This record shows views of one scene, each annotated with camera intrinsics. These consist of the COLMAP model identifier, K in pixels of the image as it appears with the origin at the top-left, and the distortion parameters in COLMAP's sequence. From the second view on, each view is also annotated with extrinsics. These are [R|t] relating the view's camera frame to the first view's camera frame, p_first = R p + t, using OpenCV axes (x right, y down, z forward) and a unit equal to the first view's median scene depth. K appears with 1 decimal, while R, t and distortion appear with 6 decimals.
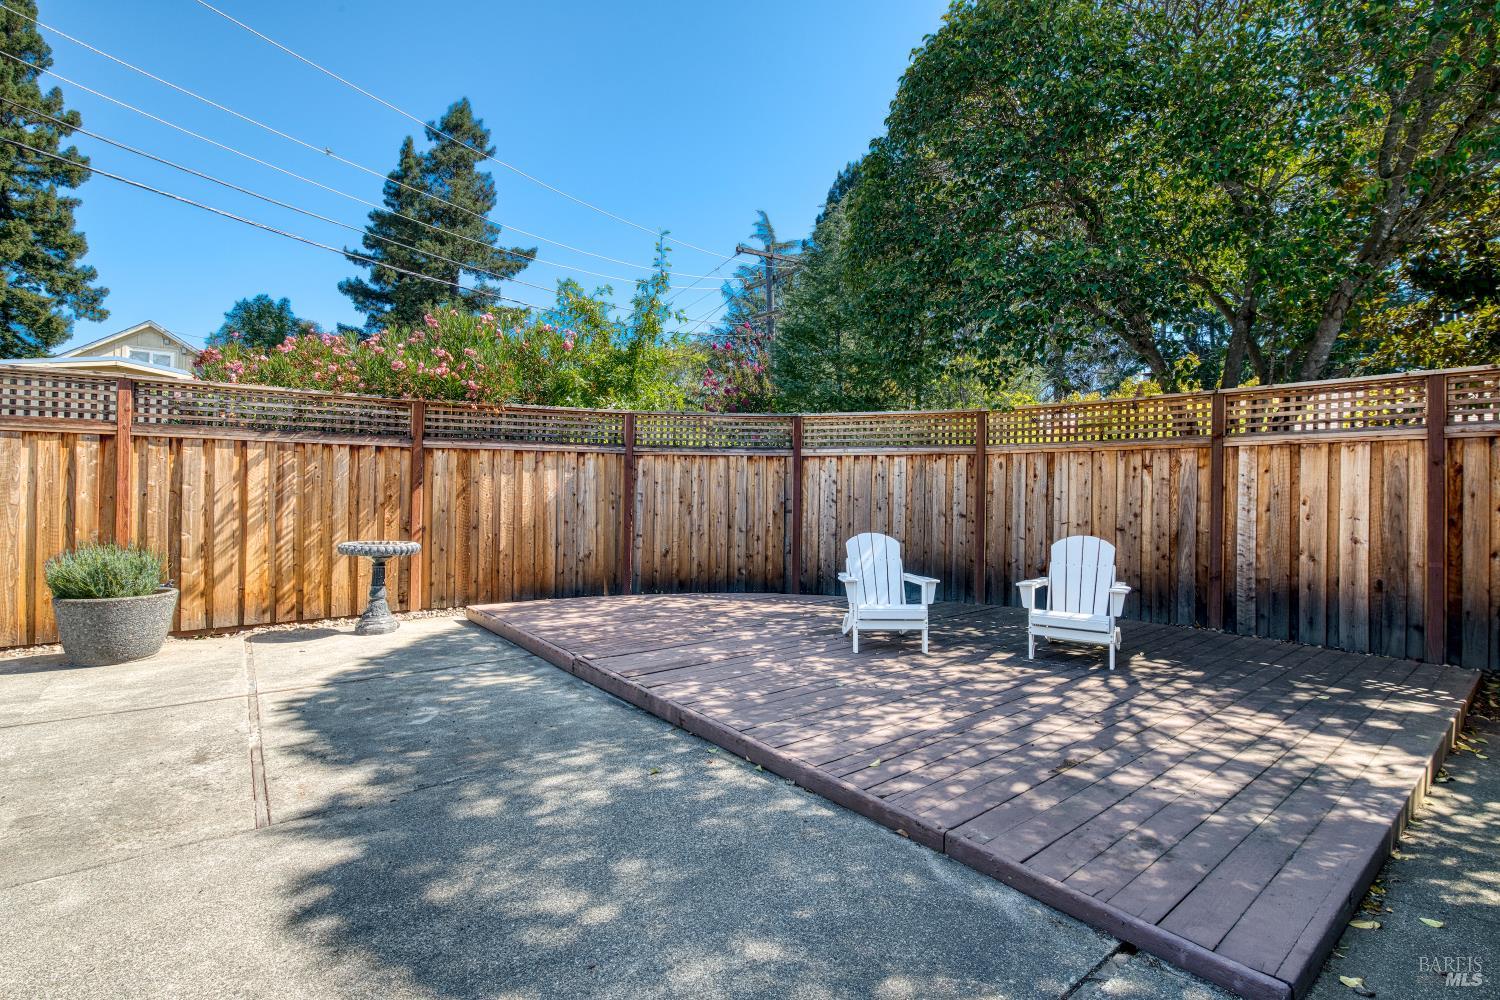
lens RADIAL K [[647.1, 0, 750.0], [0, 647.1, 500.0], [0, 0, 1]] dist [-0.001863, -0.000809]
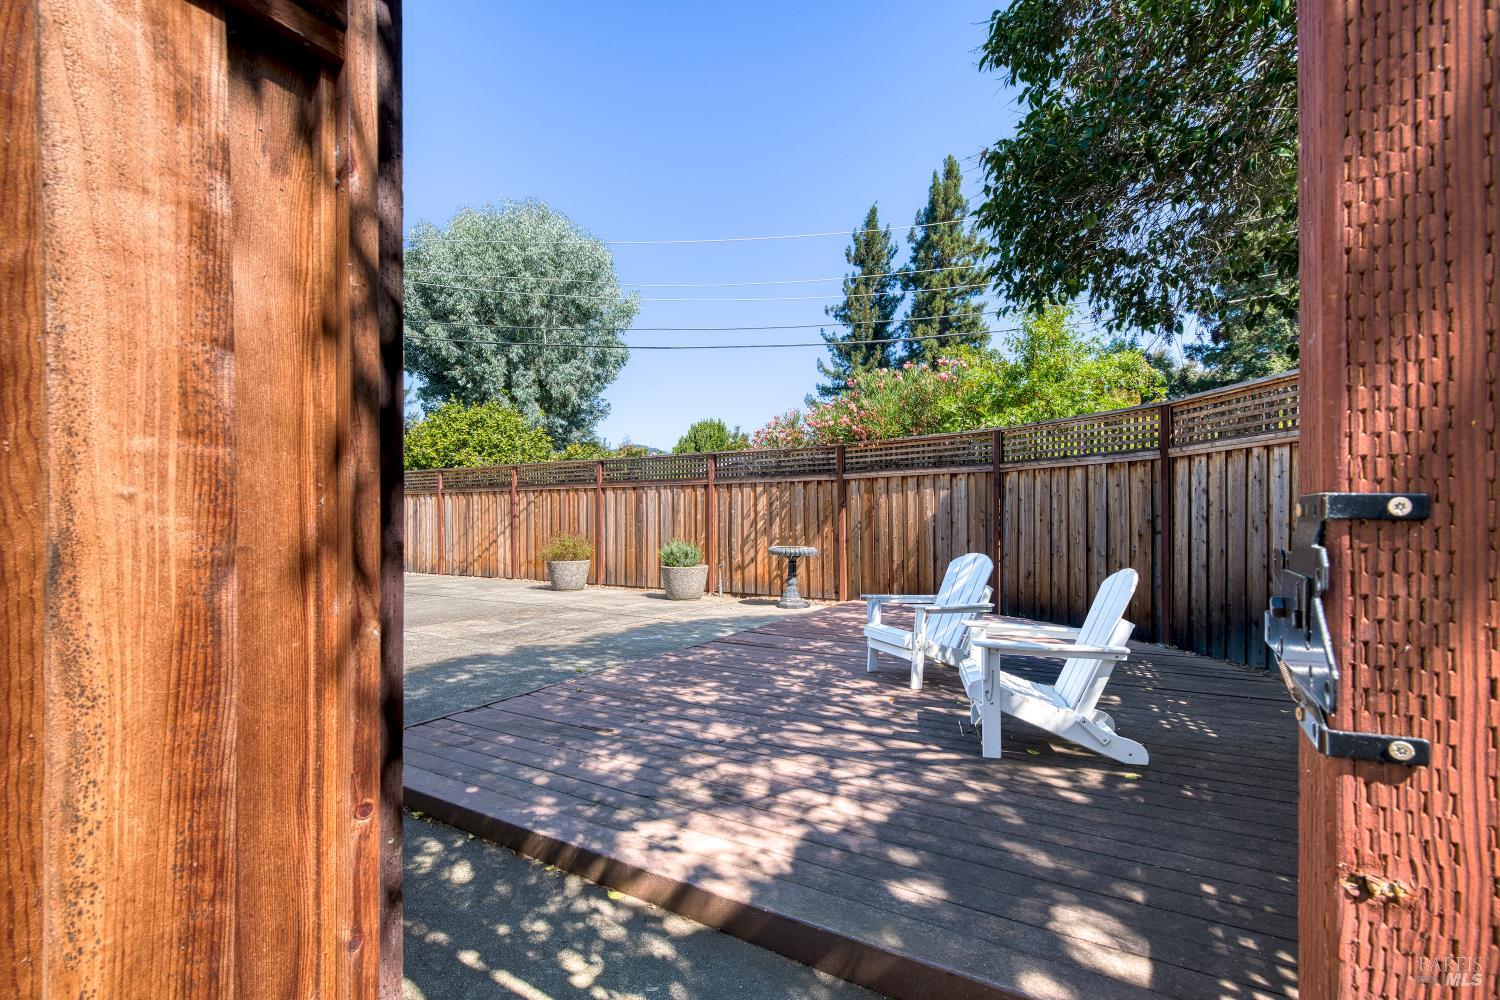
lens RADIAL K [[664.4, 0, 753.5], [0, 664.4, 515.9], [0, 0, 1]] dist [-0.003590, -0.000332]
pose [[0.378792, -0.008972, -0.925438, 0.641423], [-0.004348, 0.999925, -0.011474, 0.010662], [0.925472, 0.008369, 0.378724, 0.279842]]
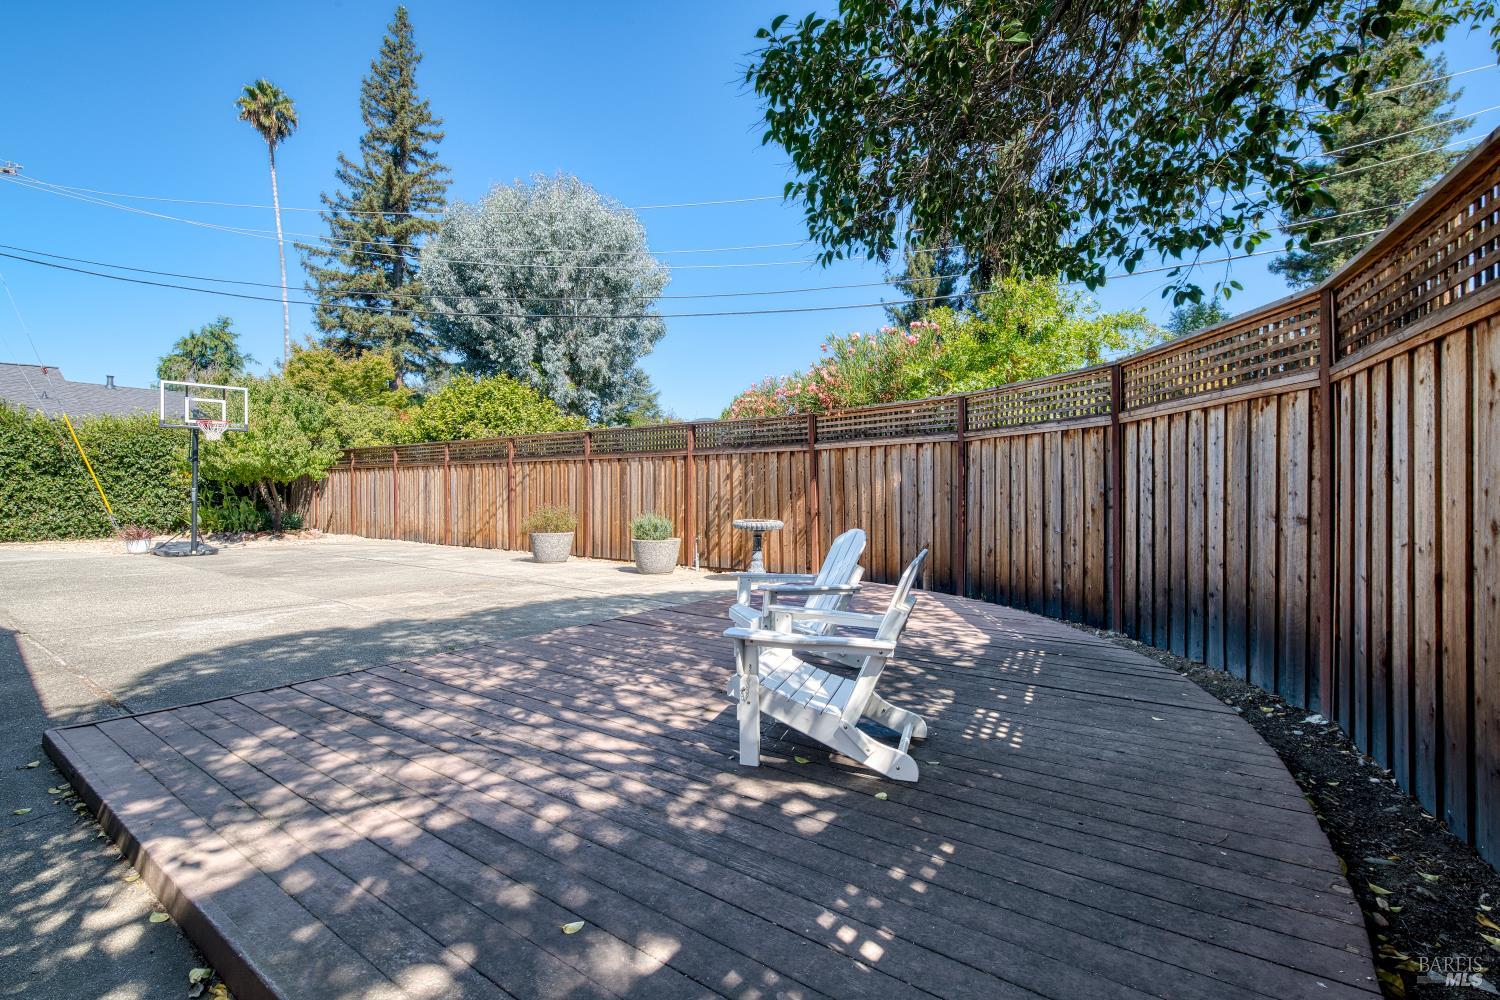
lens RADIAL K [[668.0, 0, 761.9], [0, 668.0, 485.6], [0, 0, 1]] dist [0.003554, -0.008094]
pose [[0.296866, -0.013104, -0.954829, 0.666092], [-0.008605, 0.999829, -0.016397, 0.011378], [0.954880, 0.013084, 0.296702, 0.465408]]
